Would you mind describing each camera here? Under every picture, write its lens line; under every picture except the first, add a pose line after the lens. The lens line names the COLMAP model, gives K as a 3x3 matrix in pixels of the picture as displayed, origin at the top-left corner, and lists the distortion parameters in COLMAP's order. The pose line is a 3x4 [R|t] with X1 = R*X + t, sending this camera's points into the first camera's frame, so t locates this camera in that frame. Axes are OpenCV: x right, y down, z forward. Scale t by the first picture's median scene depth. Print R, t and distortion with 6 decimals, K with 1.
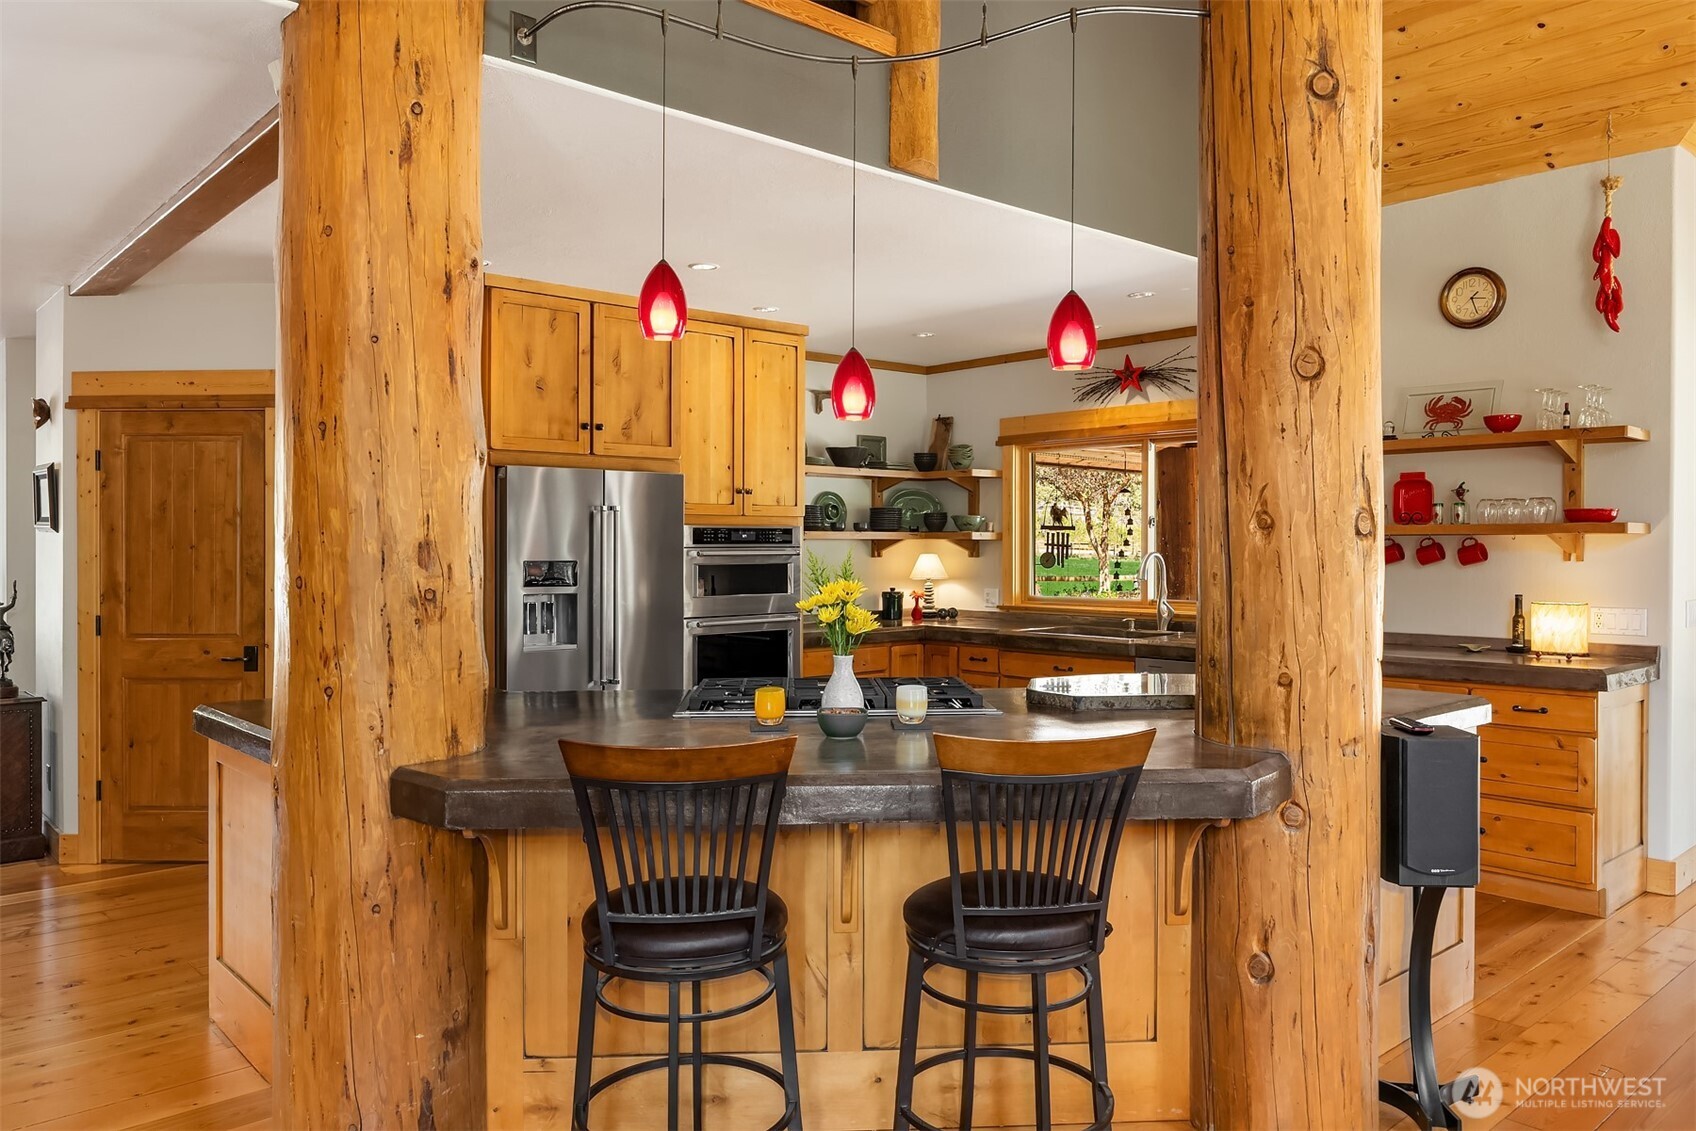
lens RADIAL K [[1199.9, 0, 844.4], [0, 1199.9, 556.3], [0, 0, 1]] dist [0.007300, 0.001699]
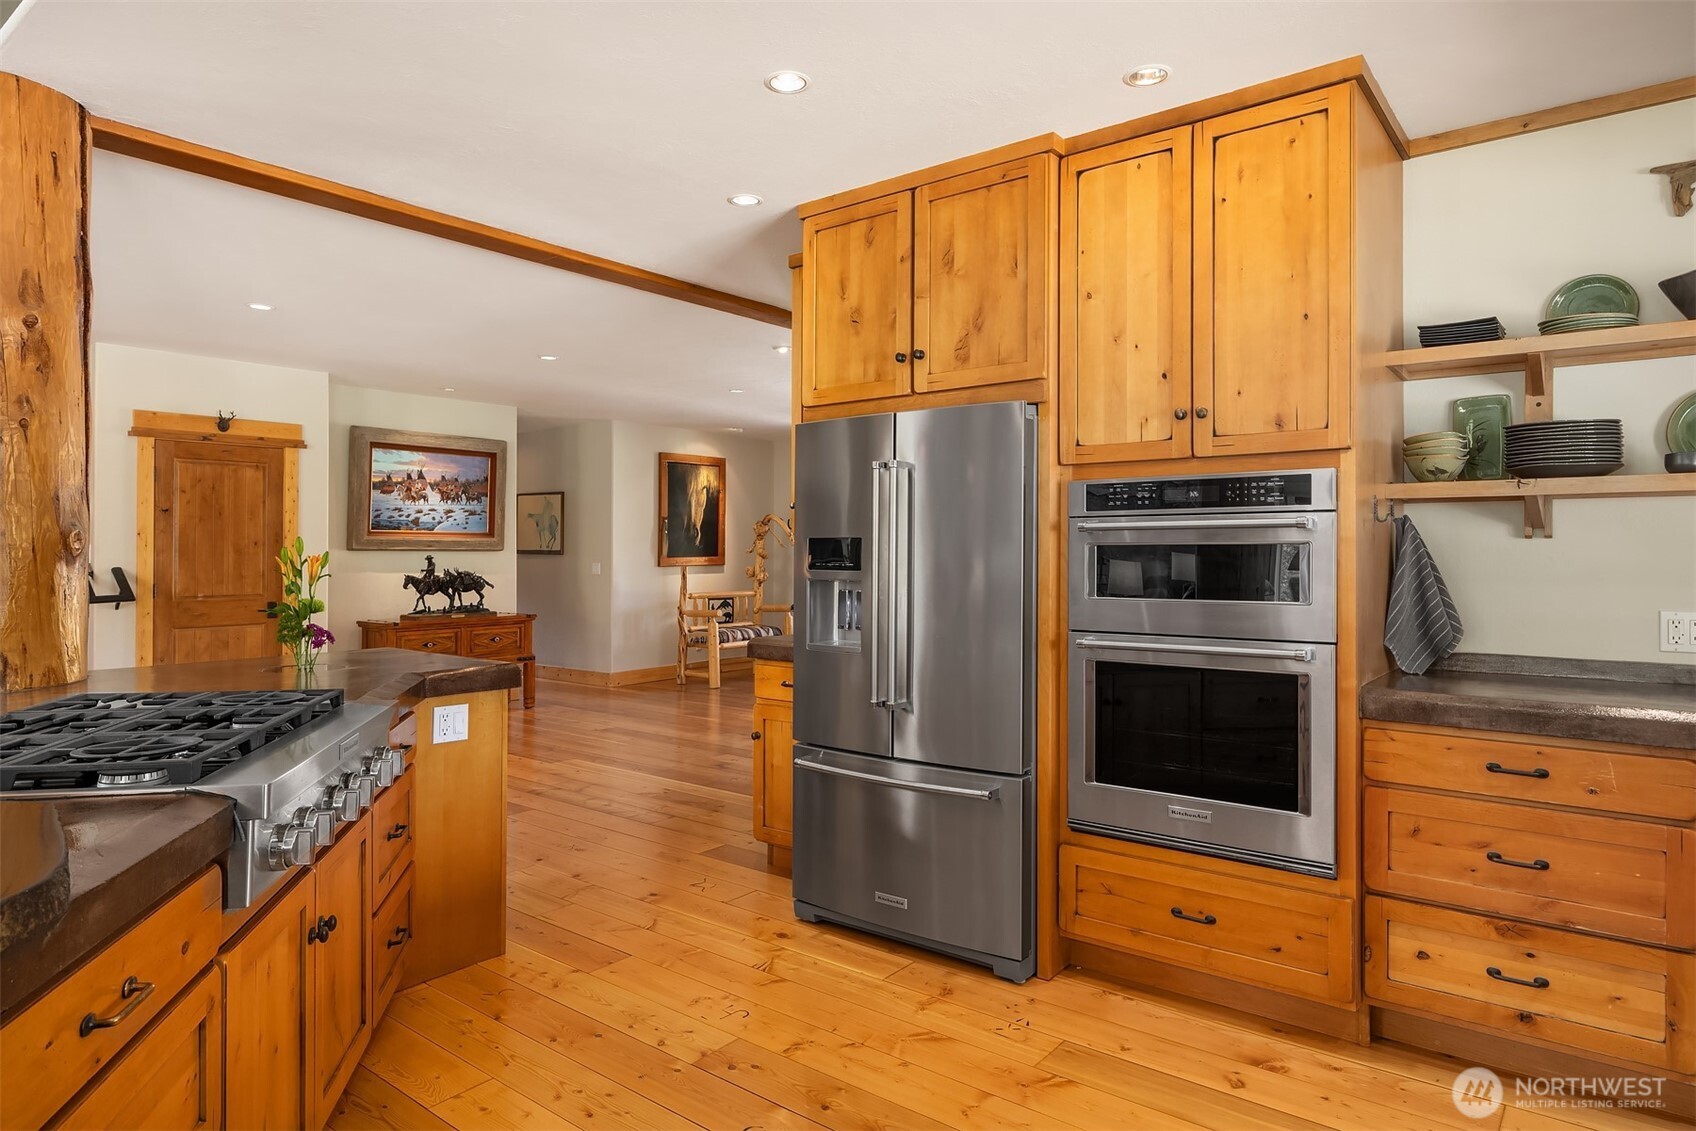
lens RADIAL K [[991.9, 0, 845.6], [0, 991.9, 547.1], [0, 0, 1]] dist [-0.005508, -0.000983]
pose [[0.181306, -0.000486, -0.983427, 0.376207], [-0.005549, 0.999983, -0.001517, 0.010558], [0.983411, 0.005732, 0.181300, 0.833570]]
